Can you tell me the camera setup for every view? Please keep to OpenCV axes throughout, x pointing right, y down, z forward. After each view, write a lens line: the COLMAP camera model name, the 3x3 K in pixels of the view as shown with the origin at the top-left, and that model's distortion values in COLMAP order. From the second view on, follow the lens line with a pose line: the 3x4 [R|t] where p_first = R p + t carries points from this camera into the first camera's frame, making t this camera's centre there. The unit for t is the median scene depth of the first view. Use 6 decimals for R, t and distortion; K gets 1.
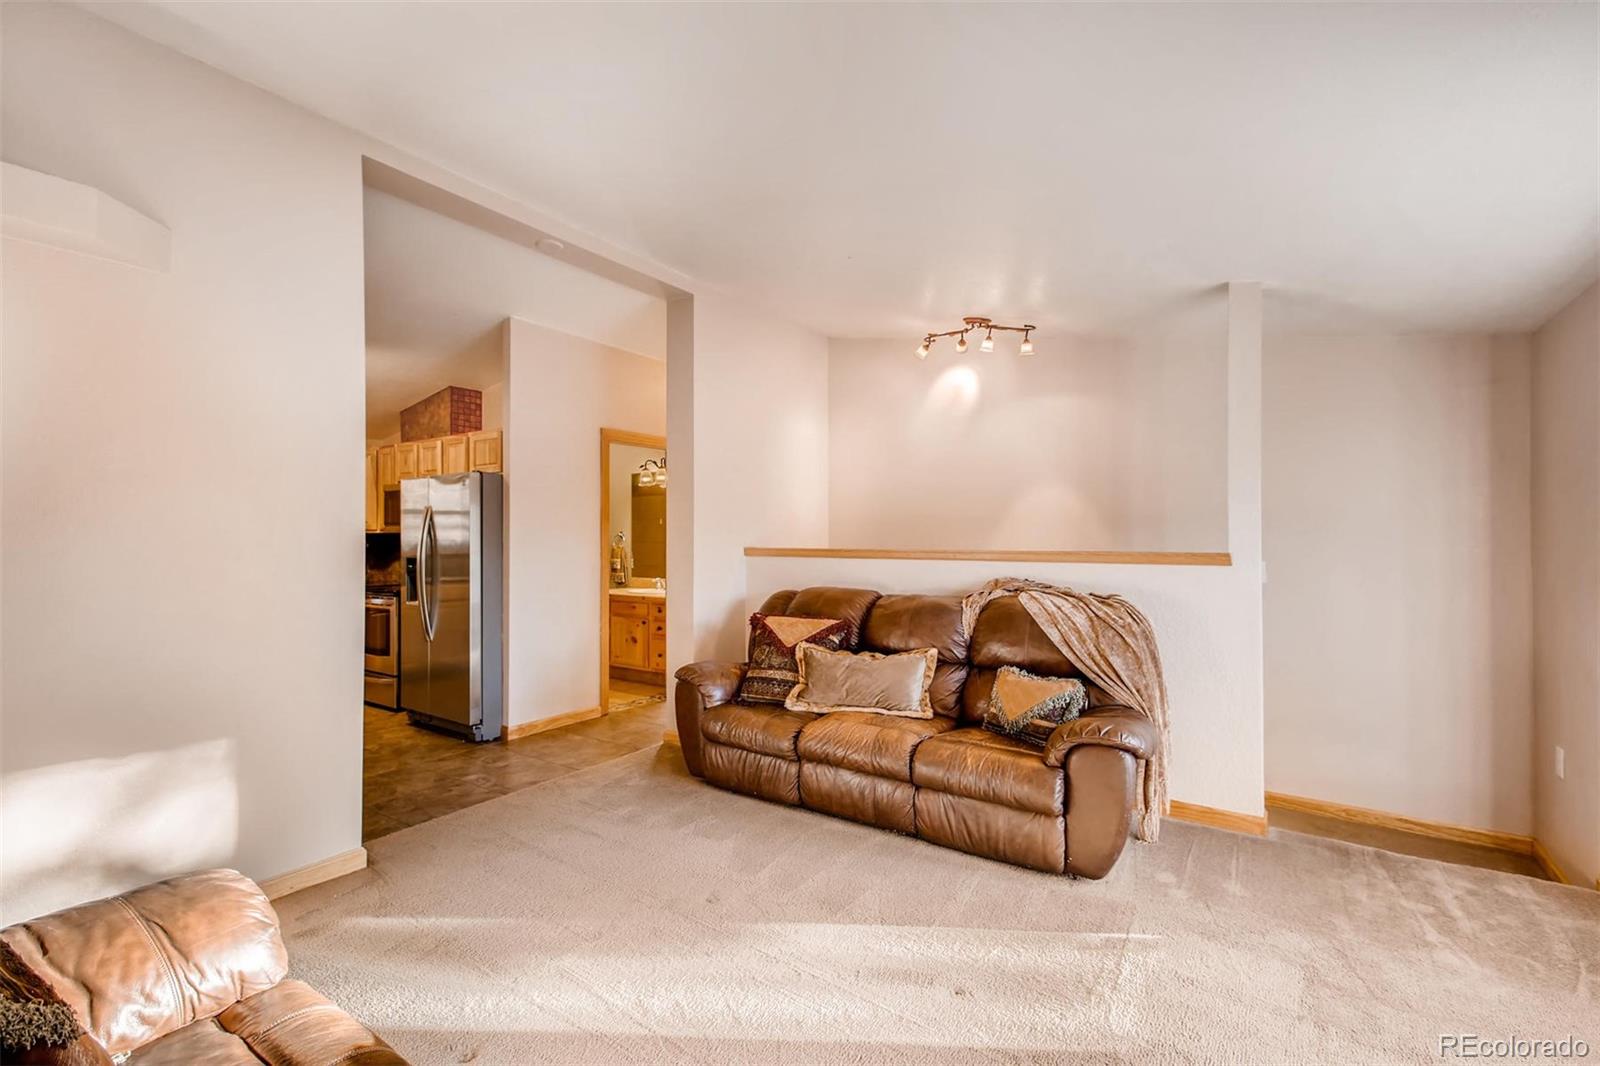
lens RADIAL K [[704.4, 0, 798.8], [0, 704.4, 534.3], [0, 0, 1]] dist [0.009207, -0.002808]
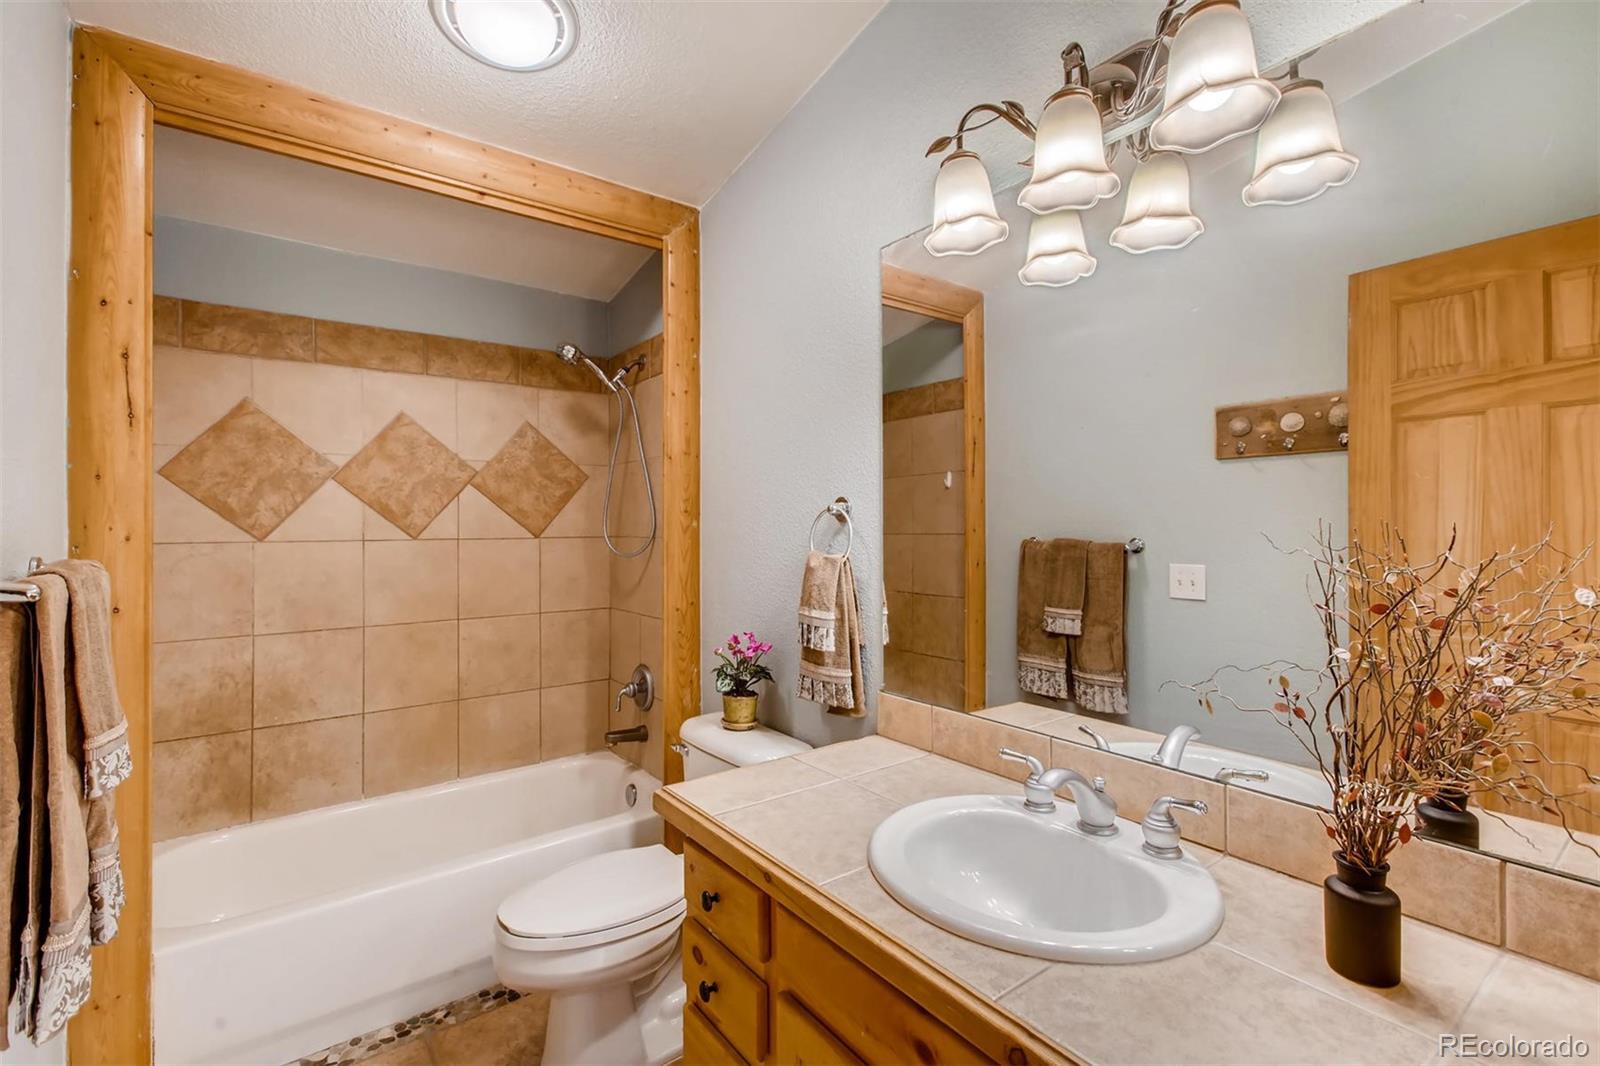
lens RADIAL K [[704.4, 0, 801.7], [0, 704.4, 530.5], [0, 0, 1]] dist [0.009207, -0.002808]
pose [[0.949264, -0.003463, -0.314462, -0.187247], [0.006291, 0.999948, 0.007977, 0.005003], [0.314418, -0.009551, 0.949237, 0.762189]]
